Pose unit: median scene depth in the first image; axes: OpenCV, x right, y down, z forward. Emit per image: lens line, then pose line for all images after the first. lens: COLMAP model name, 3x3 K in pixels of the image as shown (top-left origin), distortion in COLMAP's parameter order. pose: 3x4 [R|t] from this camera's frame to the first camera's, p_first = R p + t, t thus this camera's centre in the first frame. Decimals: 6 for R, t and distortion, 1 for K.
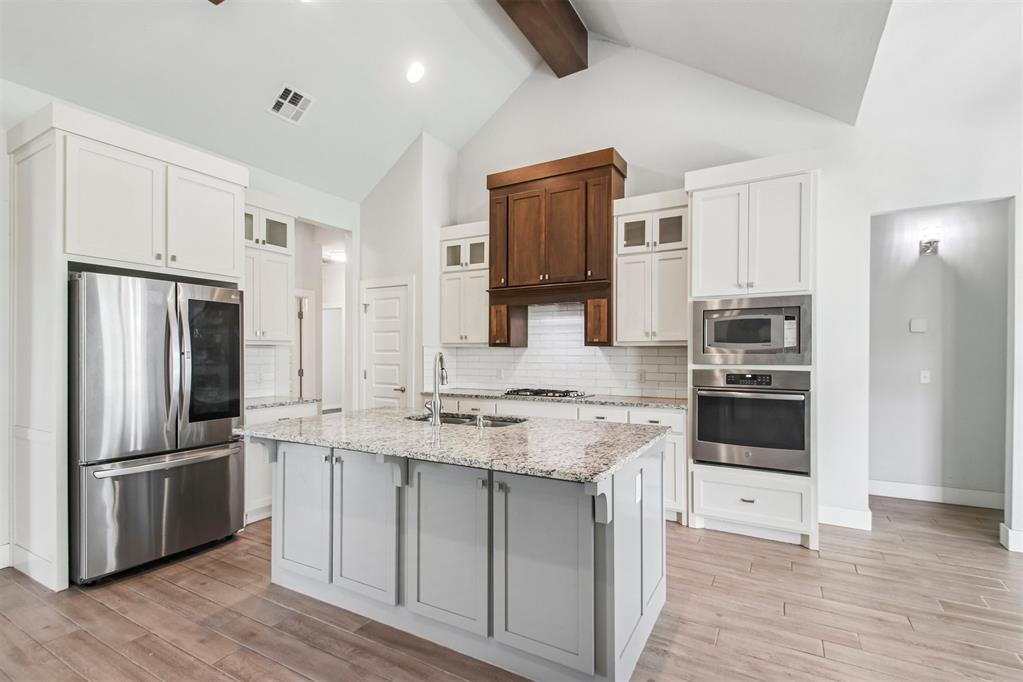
lens RADIAL K [[480.5, 0, 510.5], [0, 480.5, 355.4], [0, 0, 1]] dist [0.034564, -0.021348]
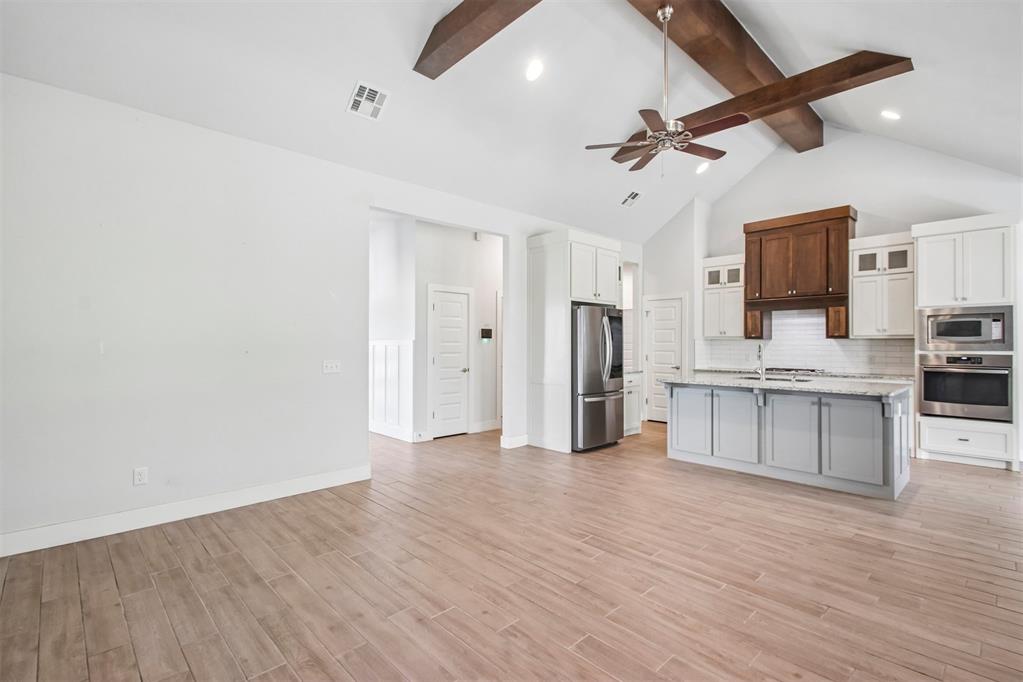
lens RADIAL K [[474.4, 0, 510.6], [0, 474.4, 341.8], [0, 0, 1]] dist [0.036308, -0.020533]
pose [[0.958523, -0.001427, -0.285011, -0.360569], [-0.001427, 0.999951, -0.009805, 0.006278], [0.285011, 0.009805, 0.958474, -0.699801]]
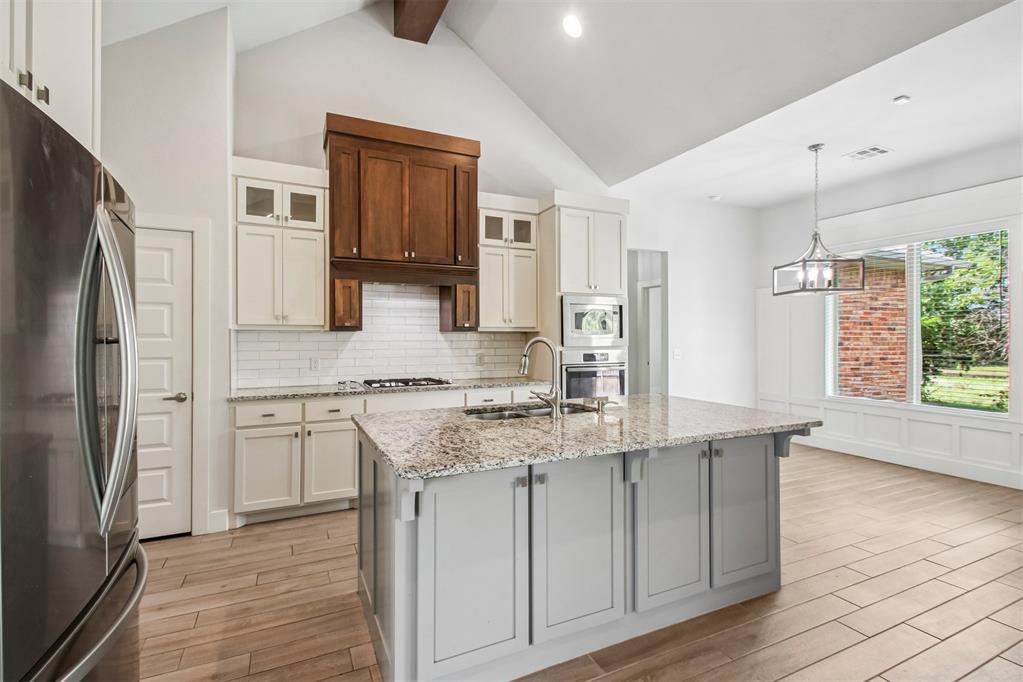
lens RADIAL K [[476.7, 0, 509.2], [0, 476.7, 335.9], [0, 0, 1]] dist [0.028368, -0.016518]
pose [[0.572980, 0.000913, 0.819569, -0.589593], [0.007150, 0.999956, -0.006113, -0.002524], [-0.819538, 0.009363, 0.572948, 0.352146]]
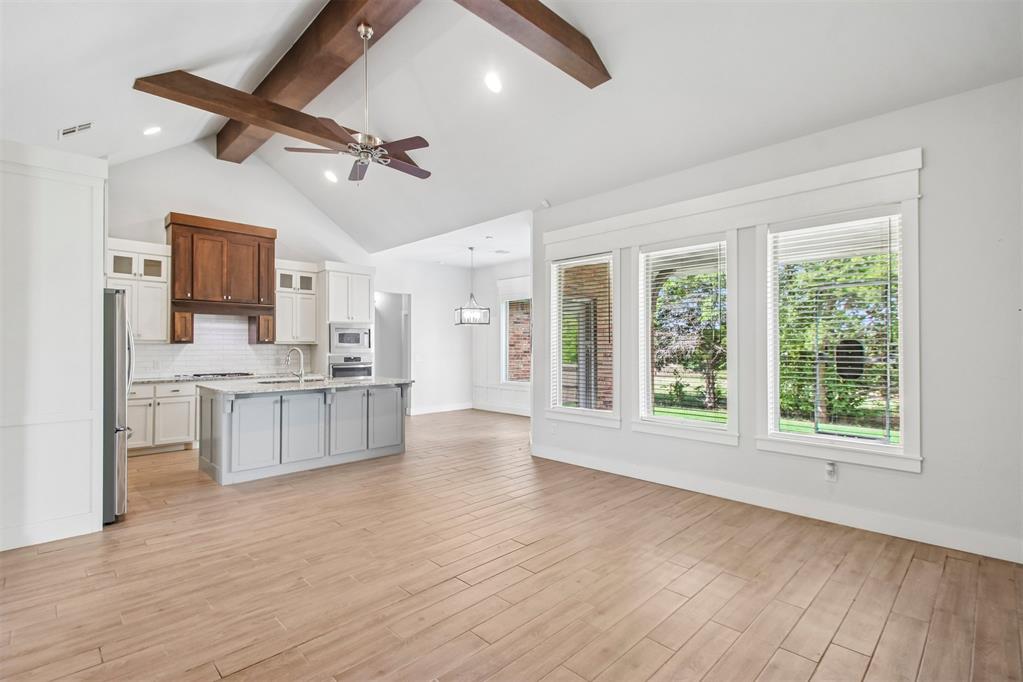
lens RADIAL K [[474.4, 0, 510.6], [0, 474.4, 341.8], [0, 0, 1]] dist [0.036308, -0.020533]
pose [[0.268183, 0.010983, 0.963305, -1.190578], [0.006800, 0.999889, -0.013294, 0.001201], [-0.963344, 0.010116, 0.268079, -0.261144]]
